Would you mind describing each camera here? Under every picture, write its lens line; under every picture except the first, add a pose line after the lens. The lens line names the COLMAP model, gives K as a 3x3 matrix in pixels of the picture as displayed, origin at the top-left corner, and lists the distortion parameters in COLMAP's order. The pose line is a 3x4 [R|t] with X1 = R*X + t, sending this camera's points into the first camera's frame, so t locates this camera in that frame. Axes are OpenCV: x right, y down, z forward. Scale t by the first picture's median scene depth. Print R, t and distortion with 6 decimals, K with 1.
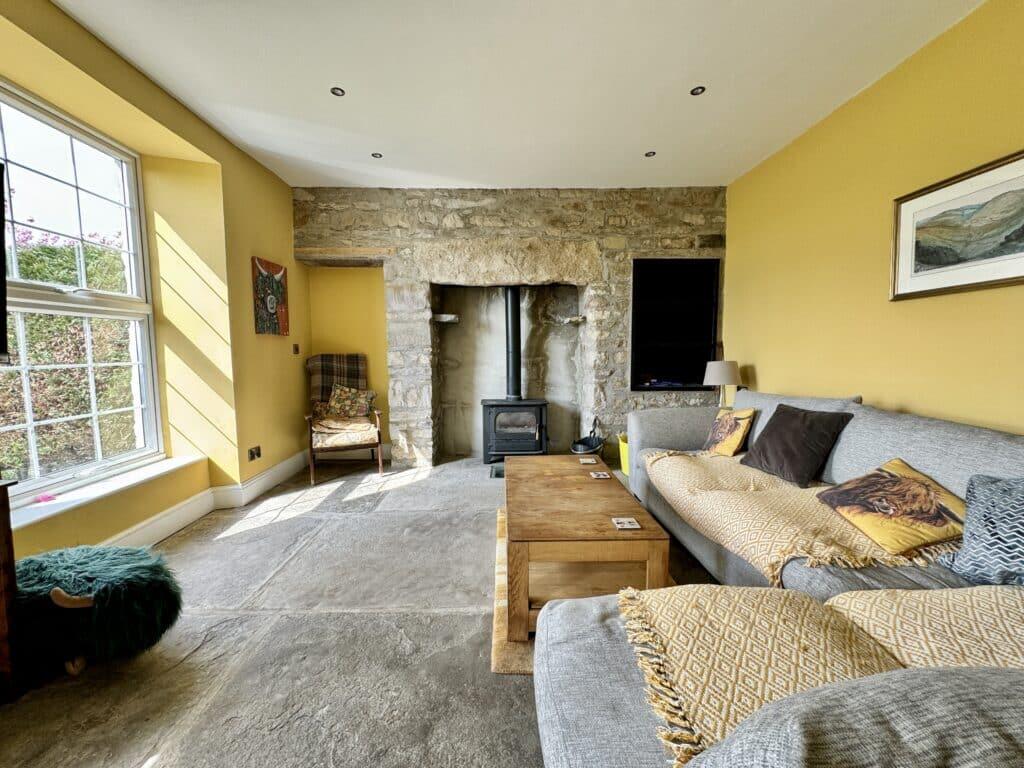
lens RADIAL K [[408.8, 0, 512.0], [0, 408.8, 384.0], [0, 0, 1]] dist [-0.001964, 0.000226]
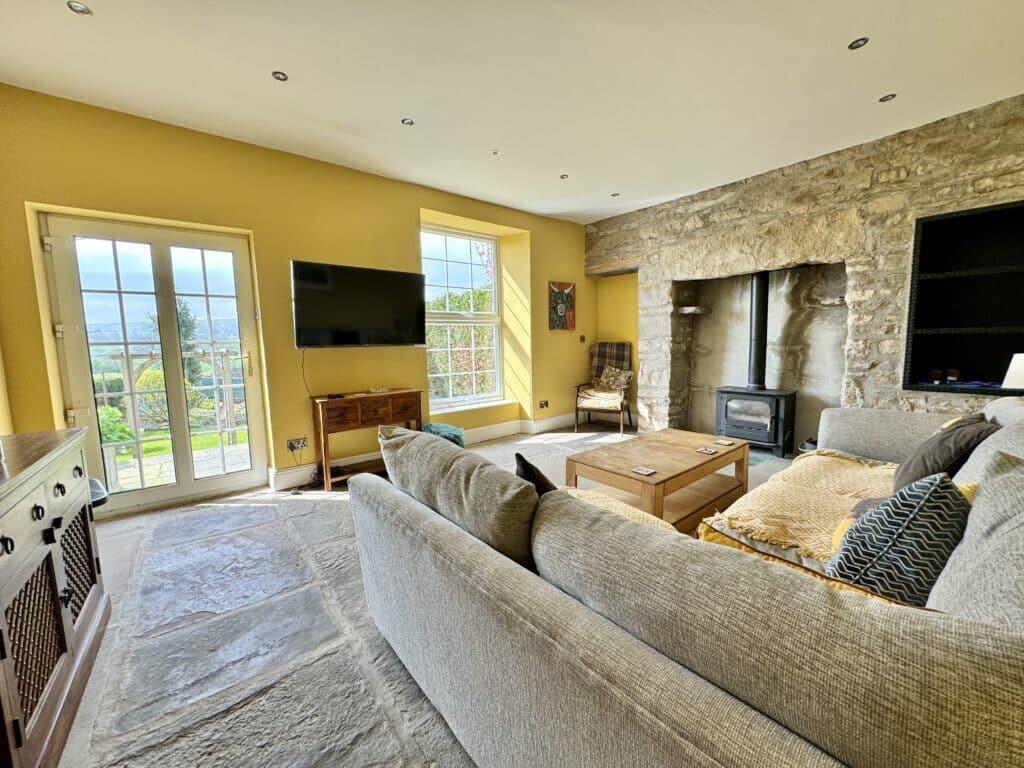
lens RADIAL K [[408.8, 0, 512.0], [0, 408.8, 384.0], [0, 0, 1]] dist [-0.001964, 0.000226]
pose [[0.612276, 0.080154, -0.786570, 0.461869], [-0.052042, 0.996776, 0.061065, -0.002282], [0.788929, 0.003546, 0.614474, -0.075792]]
